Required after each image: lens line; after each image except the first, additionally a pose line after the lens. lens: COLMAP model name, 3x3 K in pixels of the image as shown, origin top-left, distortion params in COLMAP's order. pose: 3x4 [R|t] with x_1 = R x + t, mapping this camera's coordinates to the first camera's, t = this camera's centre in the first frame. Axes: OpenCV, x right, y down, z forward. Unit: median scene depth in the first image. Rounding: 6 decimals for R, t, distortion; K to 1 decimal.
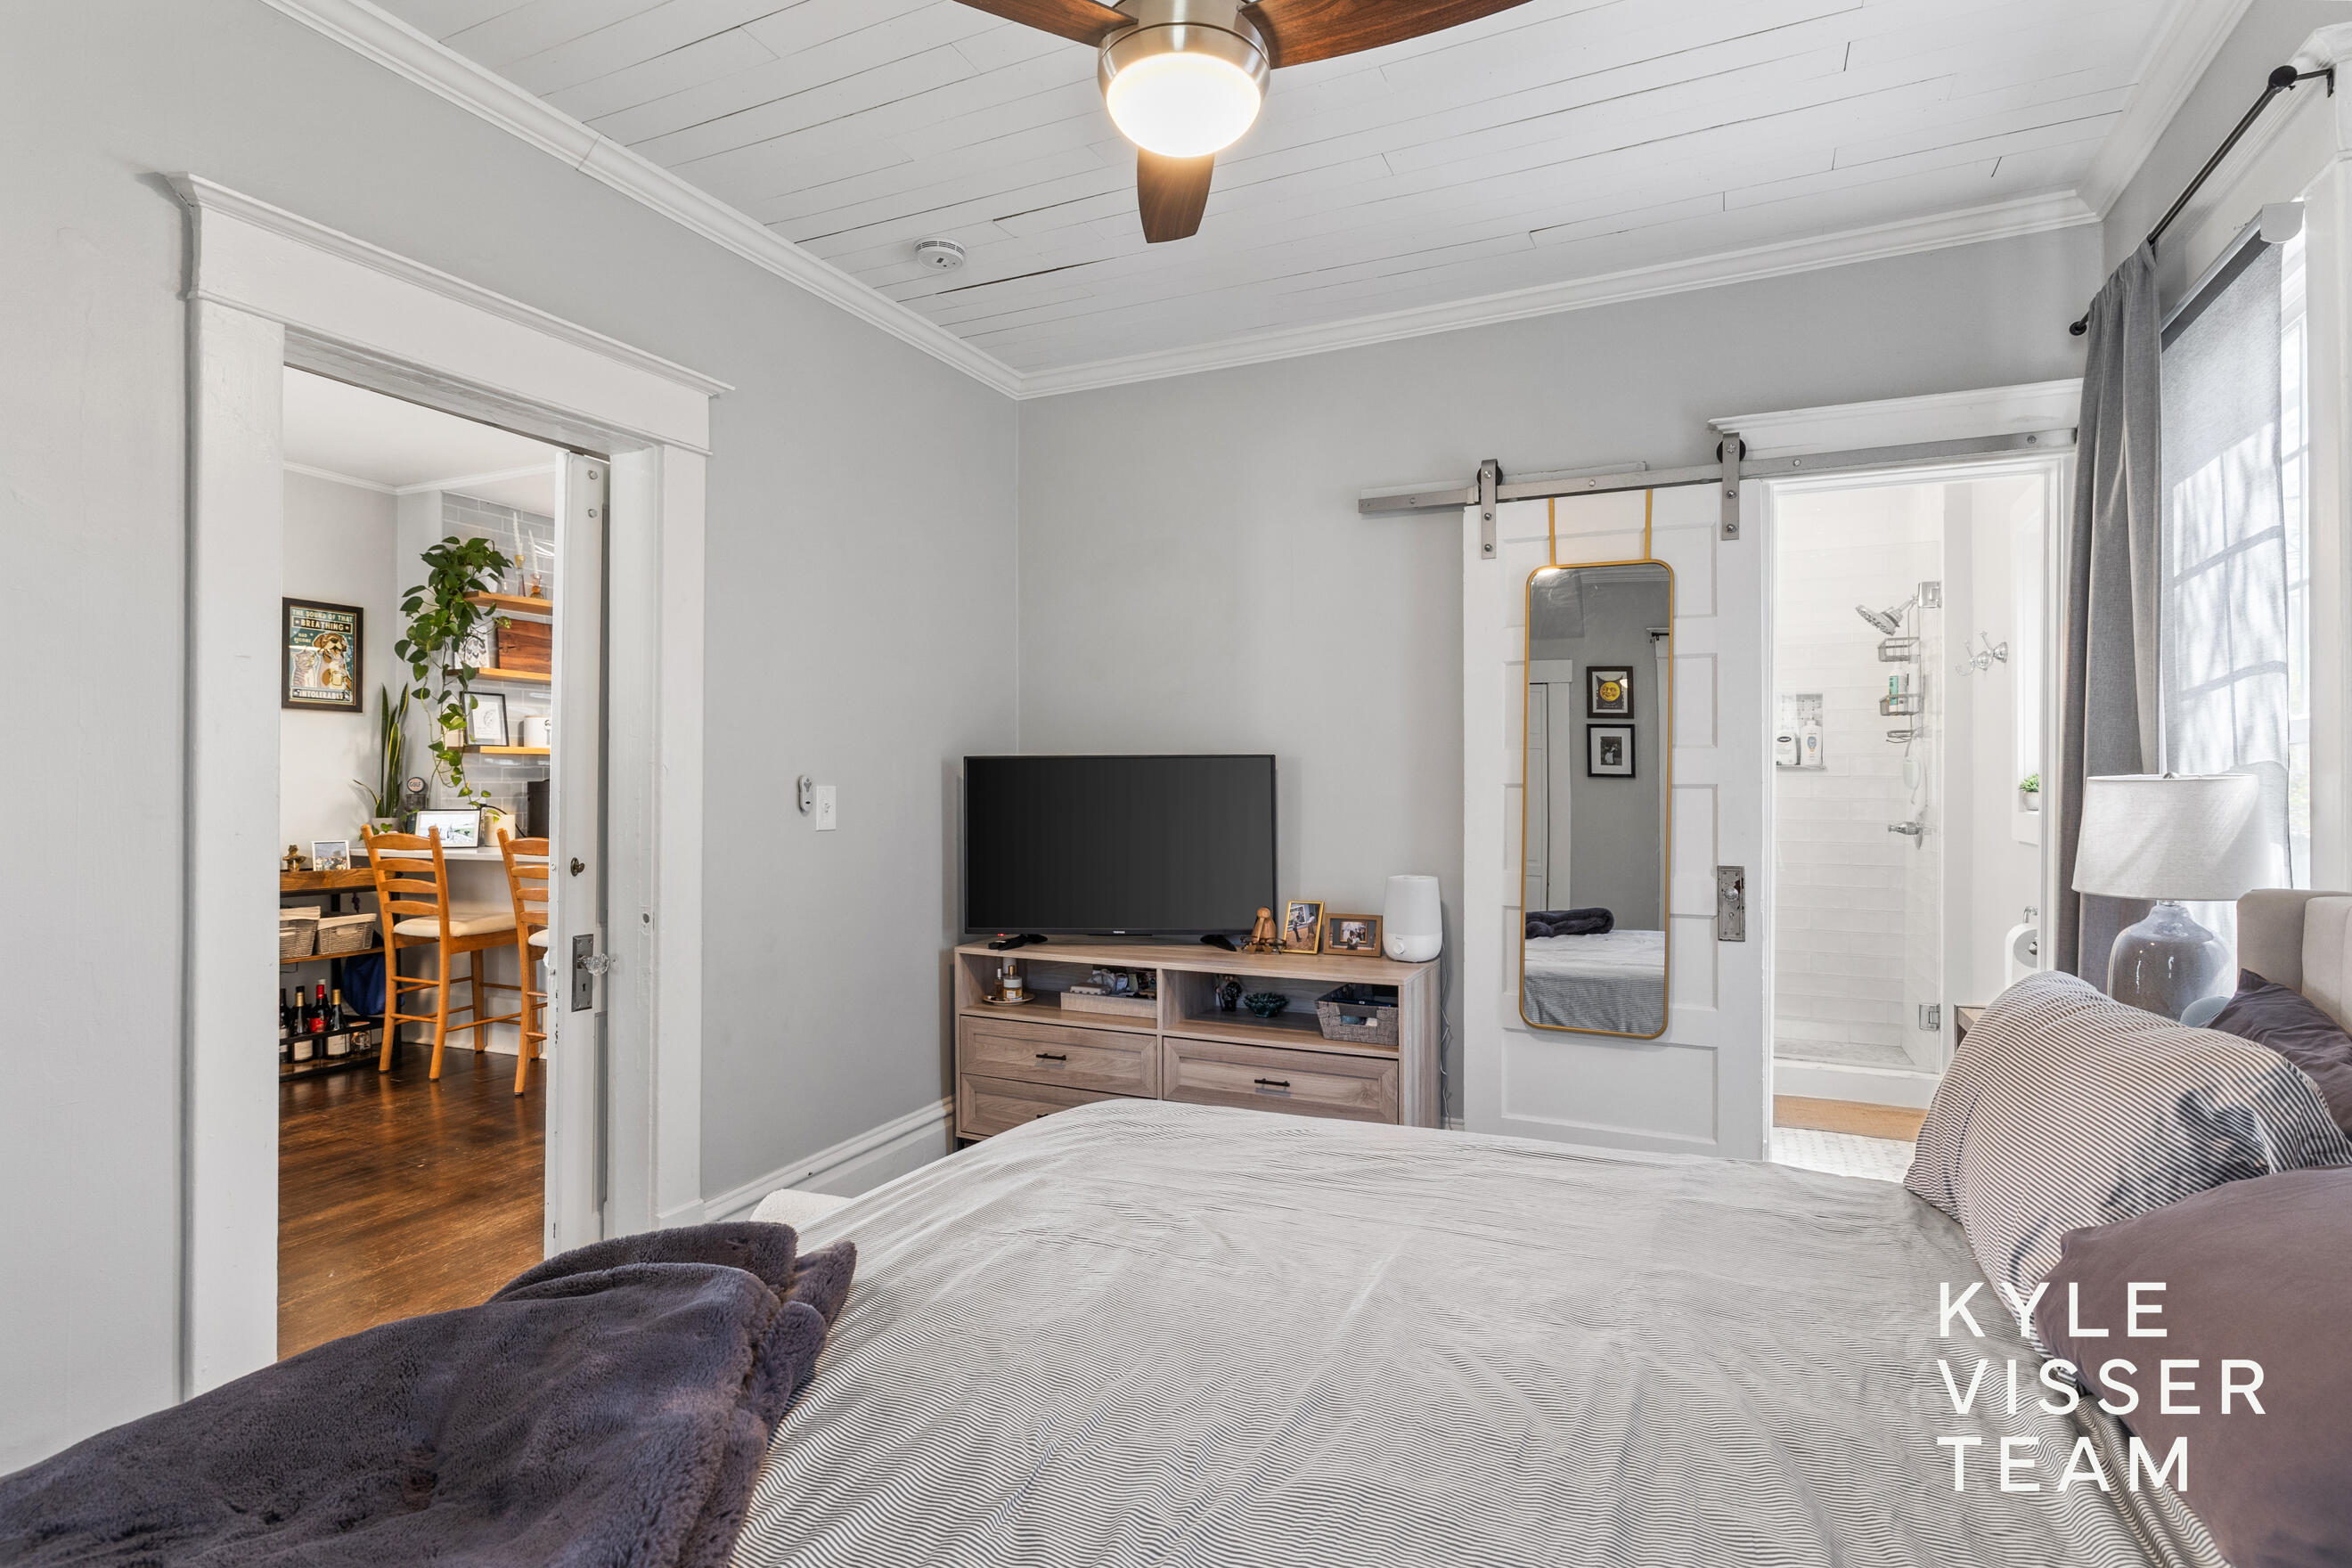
lens RADIAL K [[1130.4, 0, 1181.5], [0, 1130.4, 788.7], [0, 0, 1]] dist [0.002193, 0.000603]
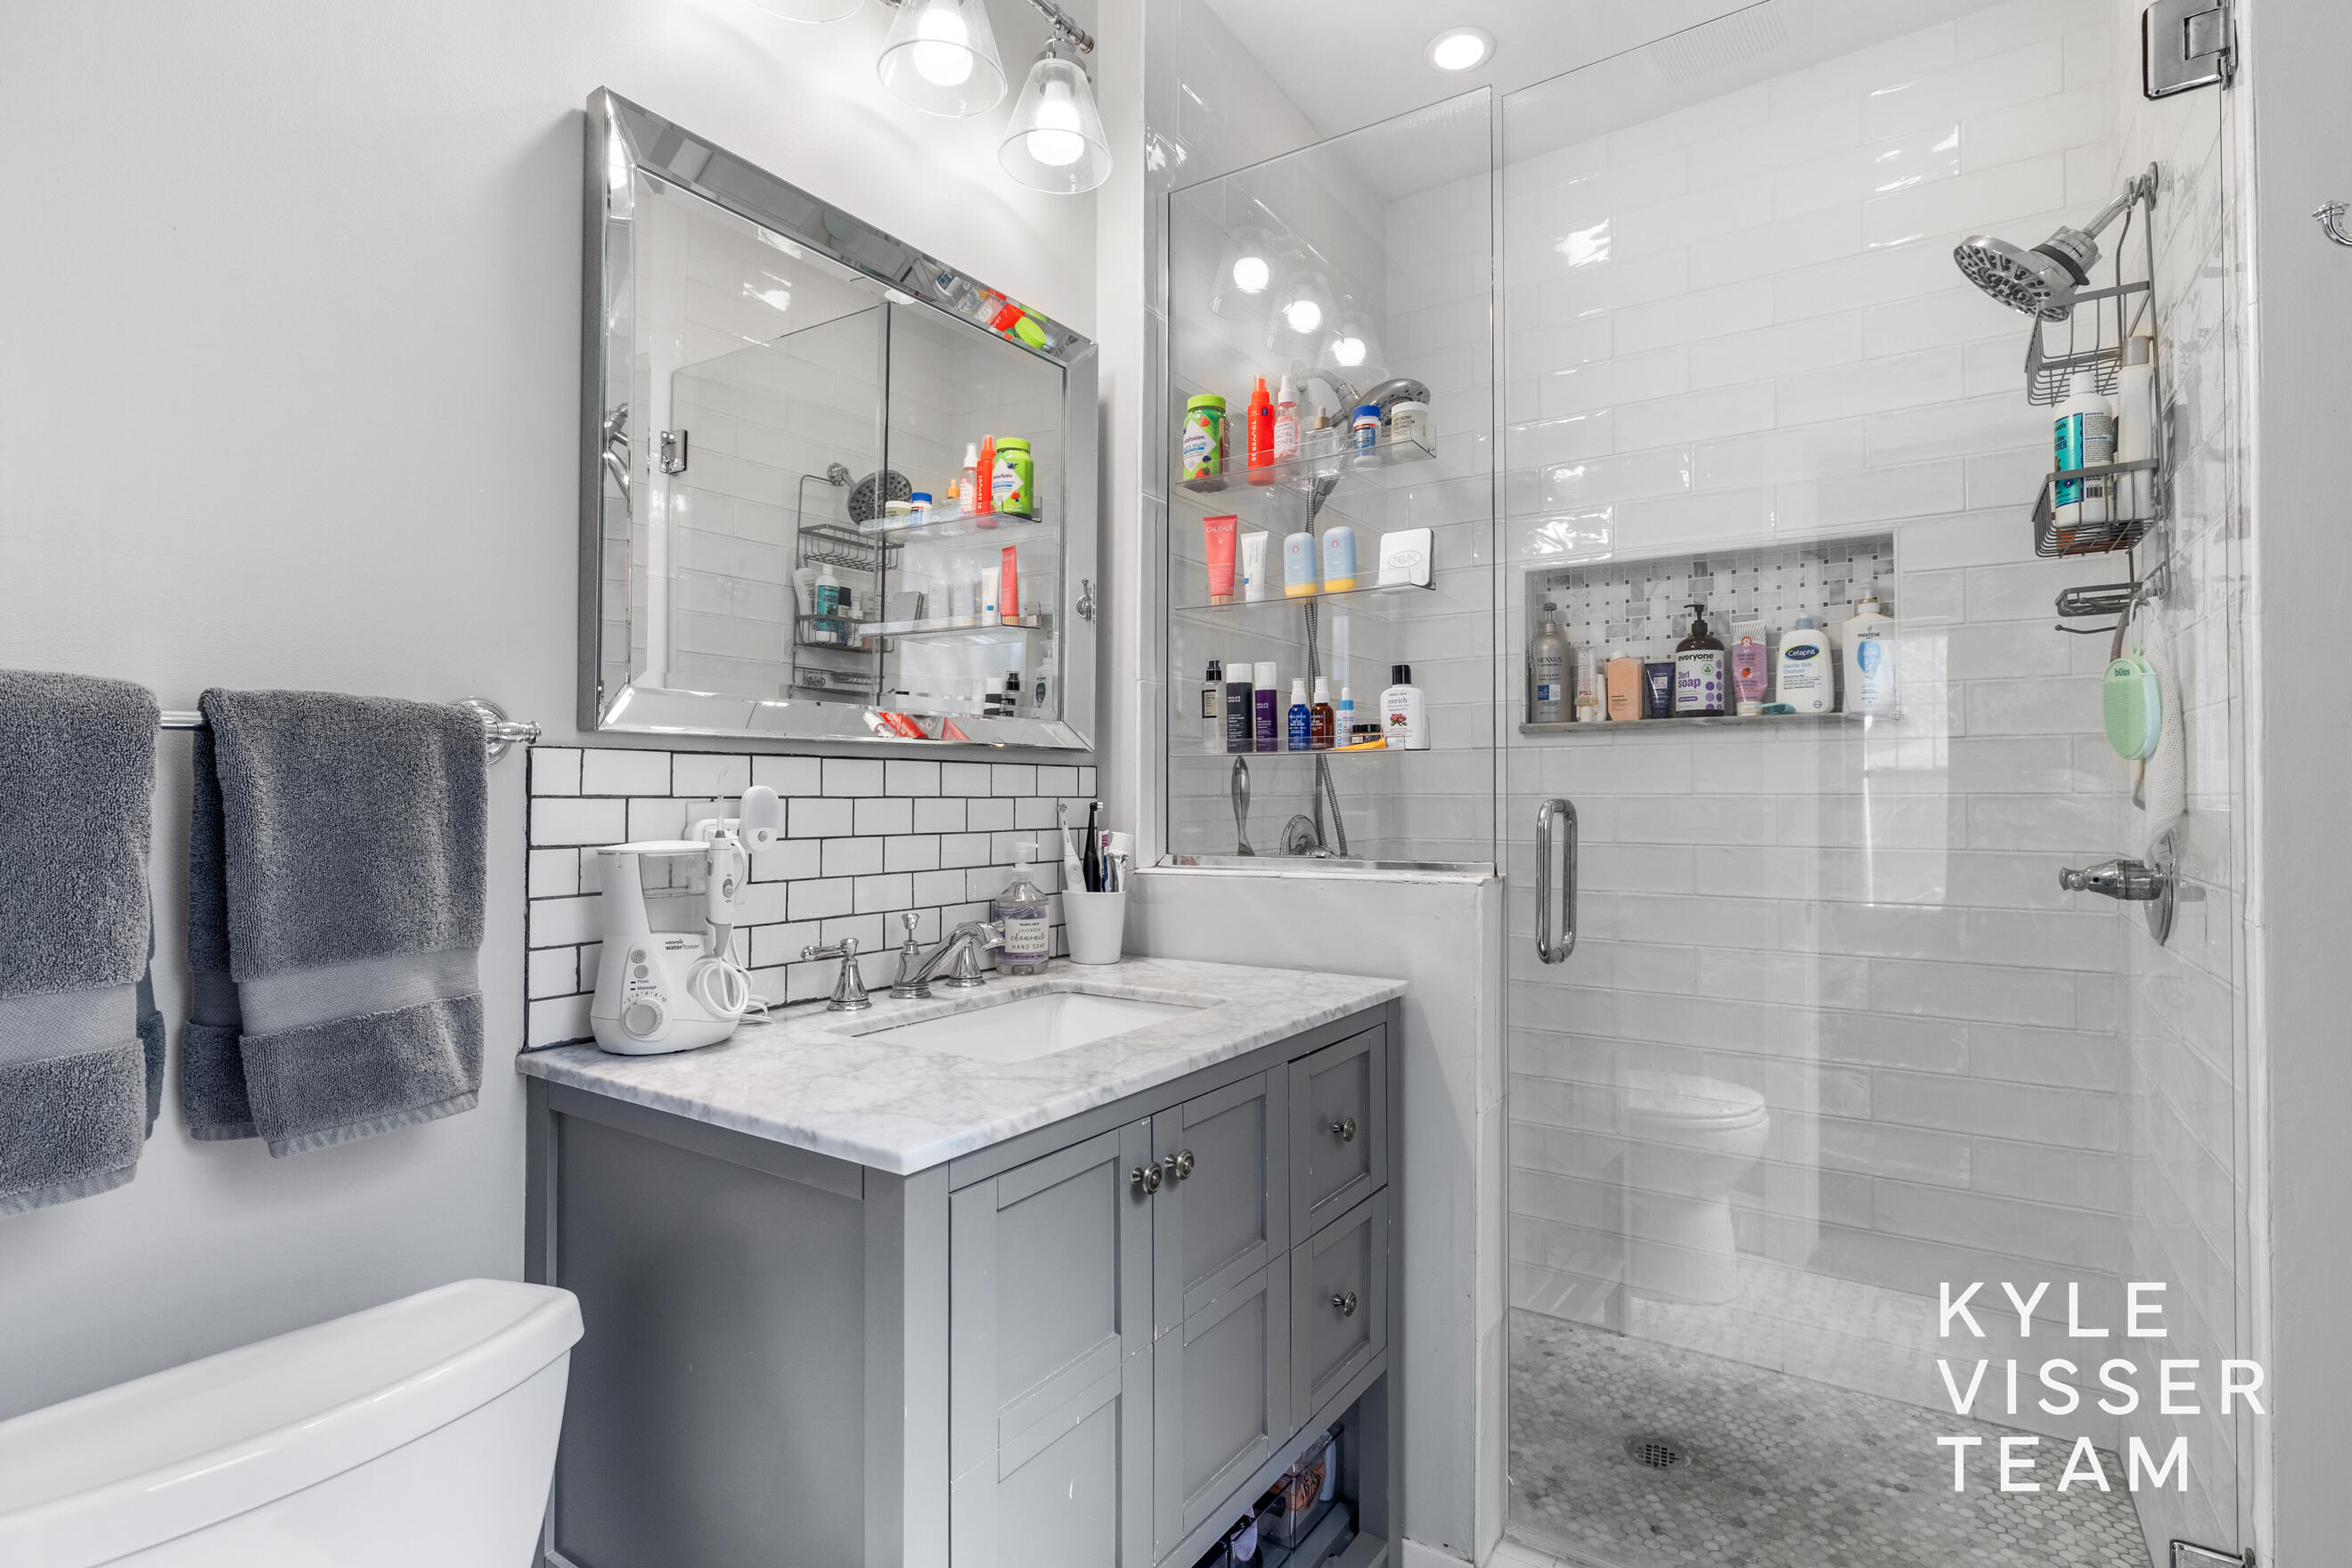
lens RADIAL K [[1130.4, 0, 1177.2], [0, 1130.4, 778.8], [0, 0, 1]] dist [0.002193, 0.000603]
pose [[0.989697, -0.004900, -0.143097, 0.415549], [0.003191, 0.999921, -0.012167, 0.008596], [0.143145, 0.011585, 0.989634, 0.632654]]
